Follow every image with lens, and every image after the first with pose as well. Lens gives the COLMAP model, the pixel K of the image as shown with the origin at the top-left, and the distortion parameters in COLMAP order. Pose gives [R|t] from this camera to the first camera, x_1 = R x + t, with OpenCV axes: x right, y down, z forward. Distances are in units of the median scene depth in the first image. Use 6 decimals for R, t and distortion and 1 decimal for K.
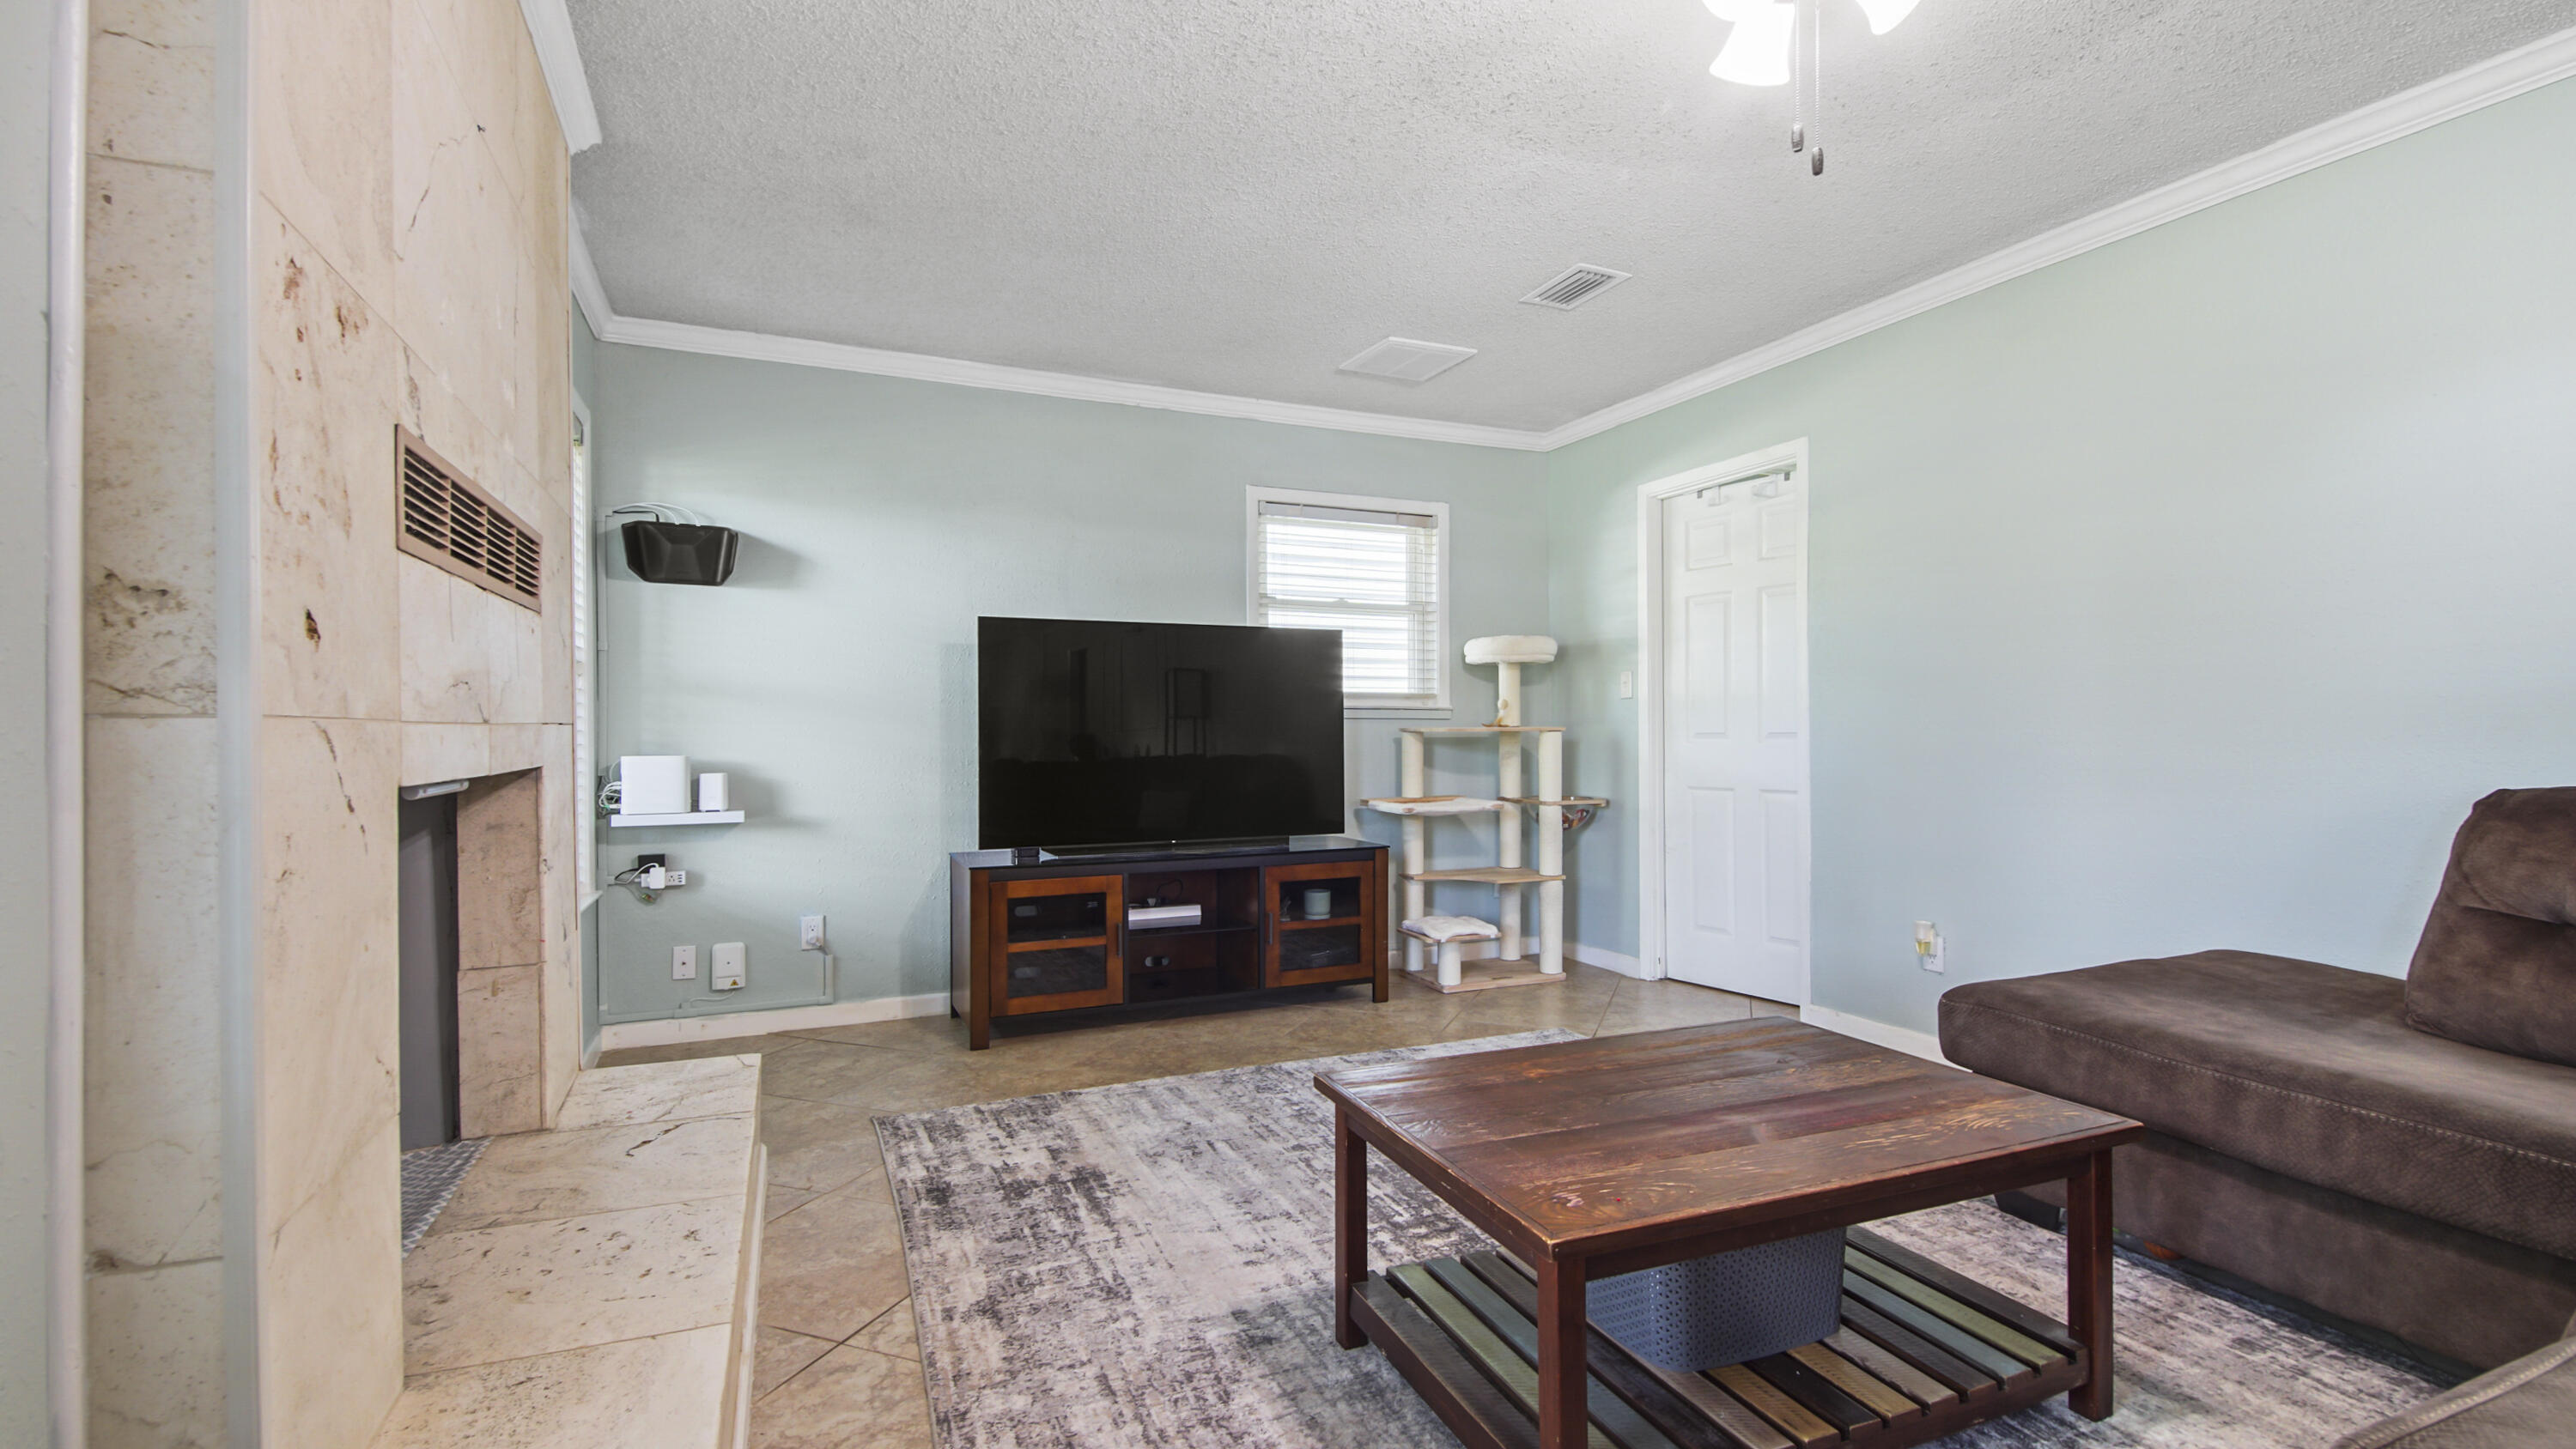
lens RADIAL K [[1152.5, 0, 1288.0], [0, 1152.5, 724.5], [0, 0, 1]] dist [-0.002713, -0.000114]
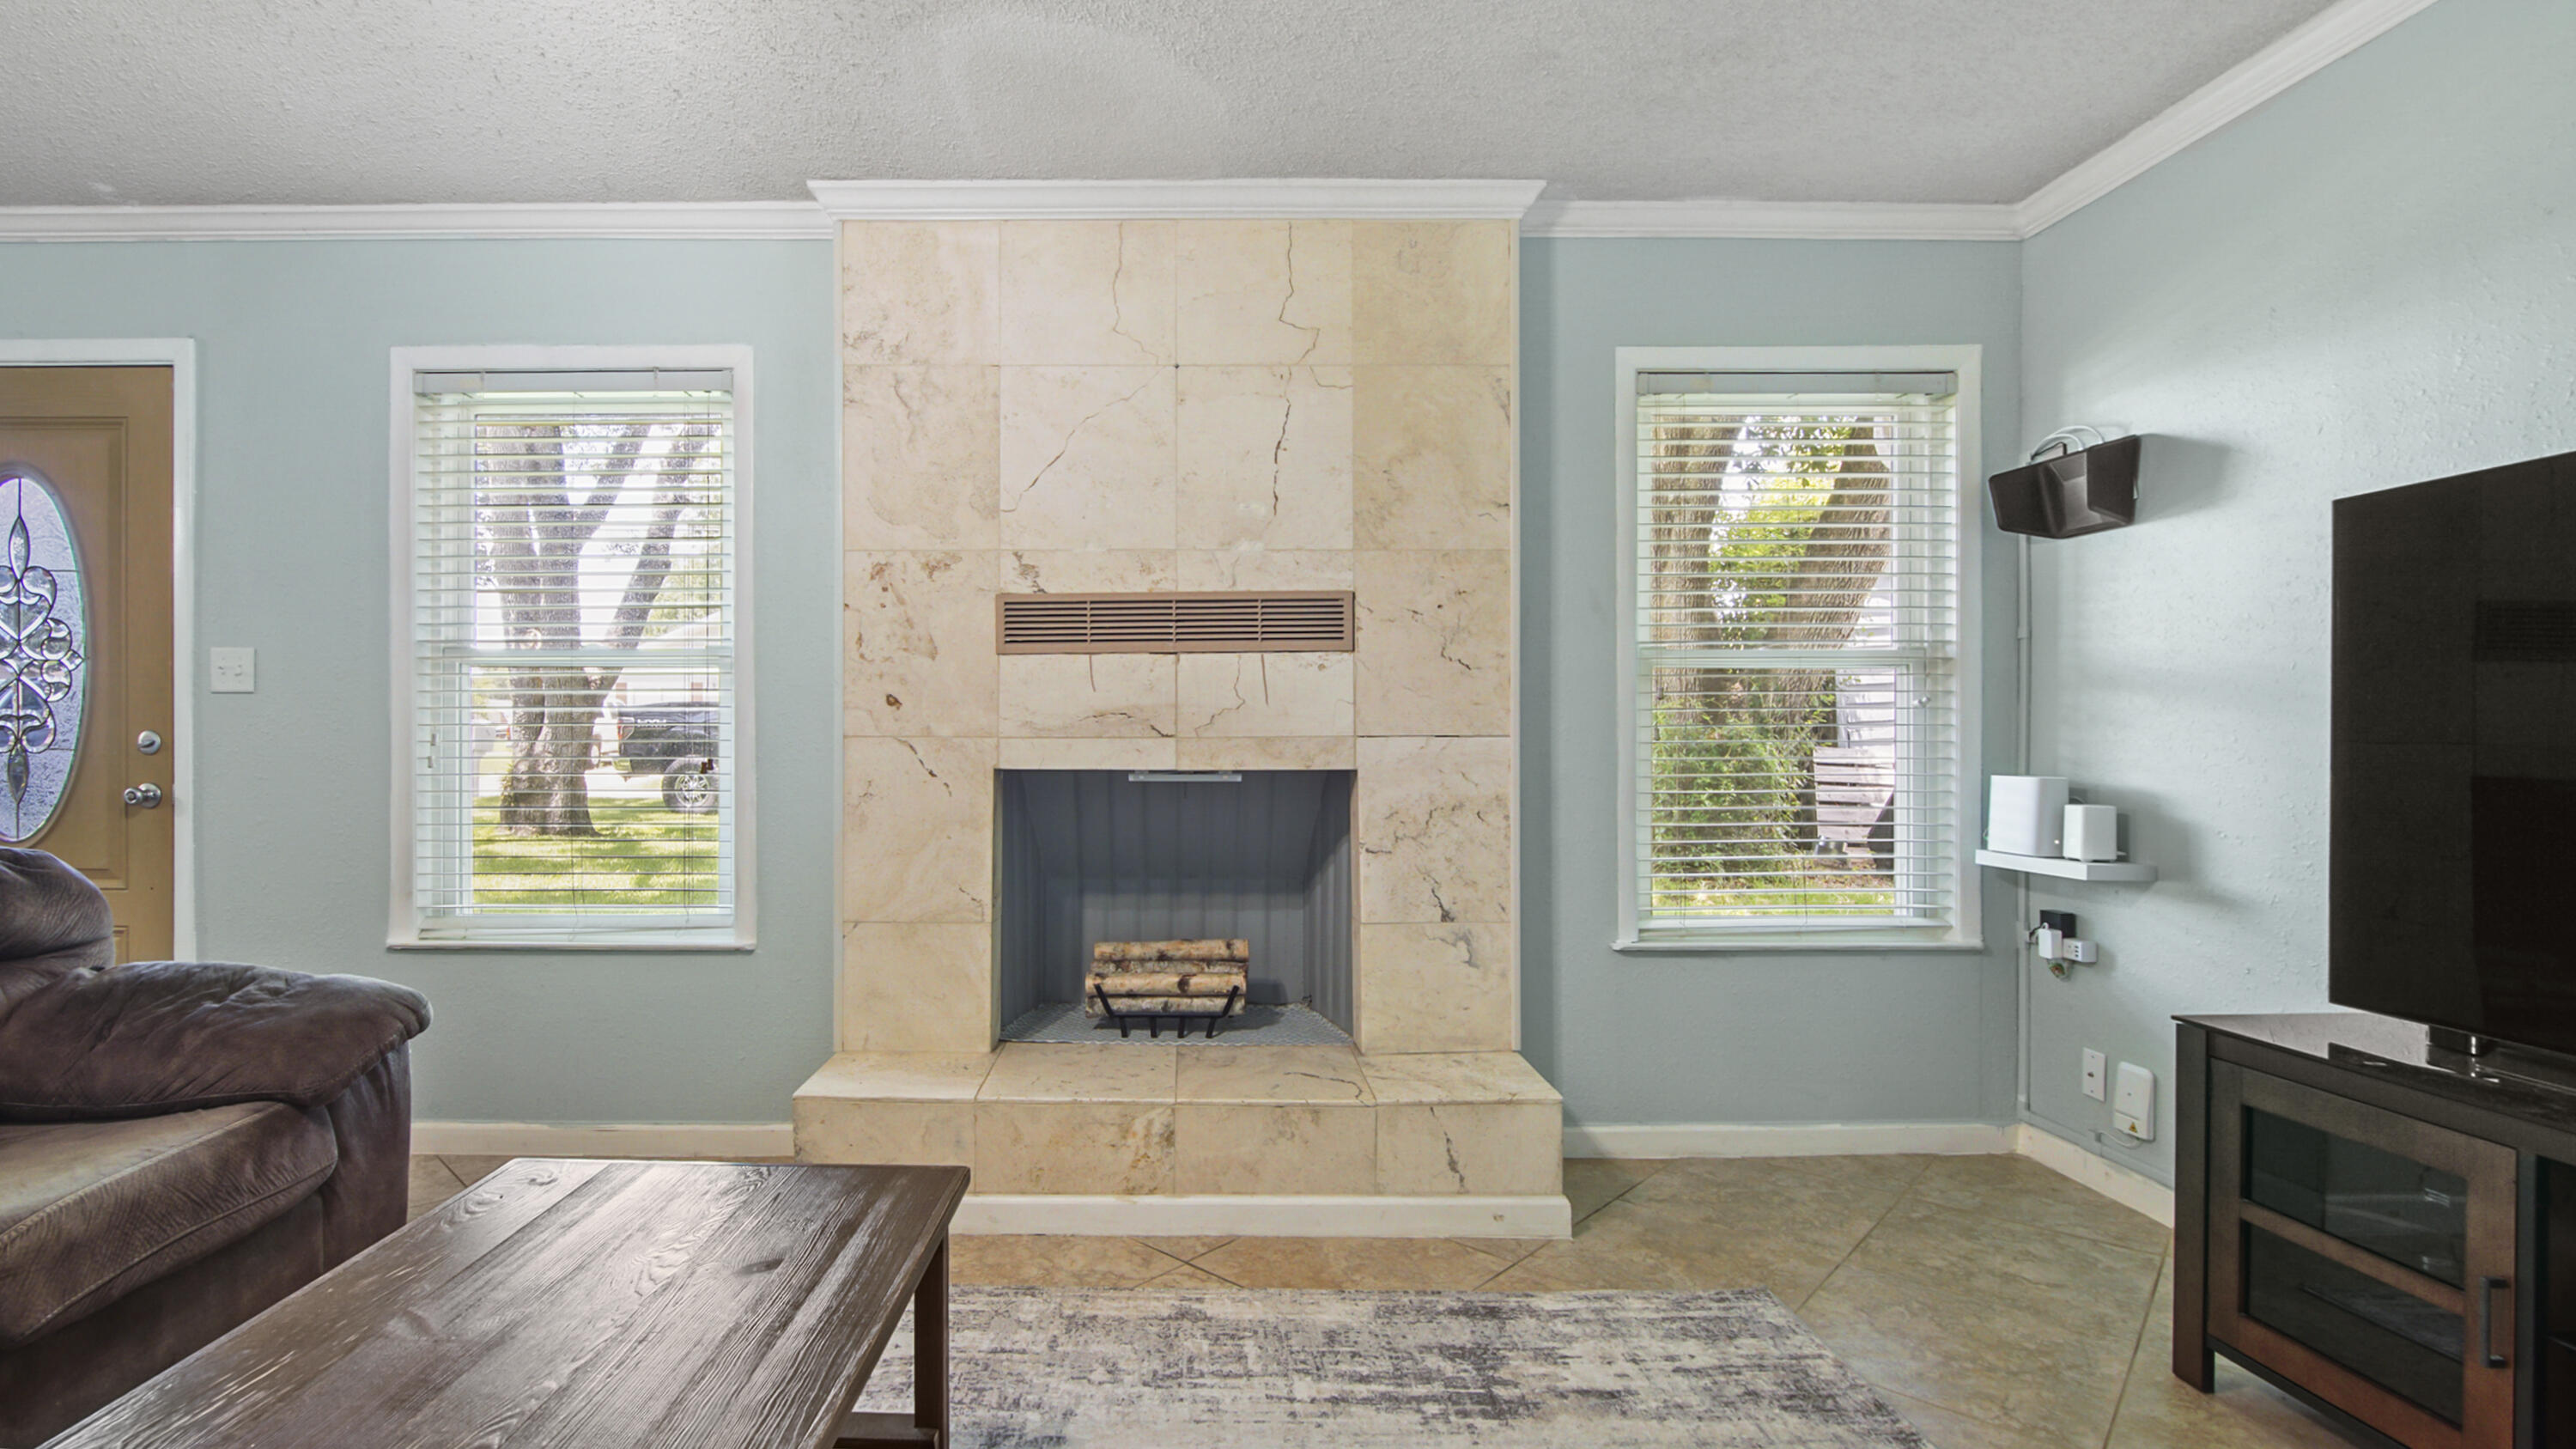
lens RADIAL K [[1496.4, 0, 1288.0], [0, 1496.4, 724.5], [0, 0, 1]] dist [-0.016173, -0.000230]
pose [[-0.462991, 0.003937, -0.886354, 0.662270], [0.003741, 0.999990, 0.002488, -0.011973], [0.886355, -0.002164, -0.463001, 1.300195]]
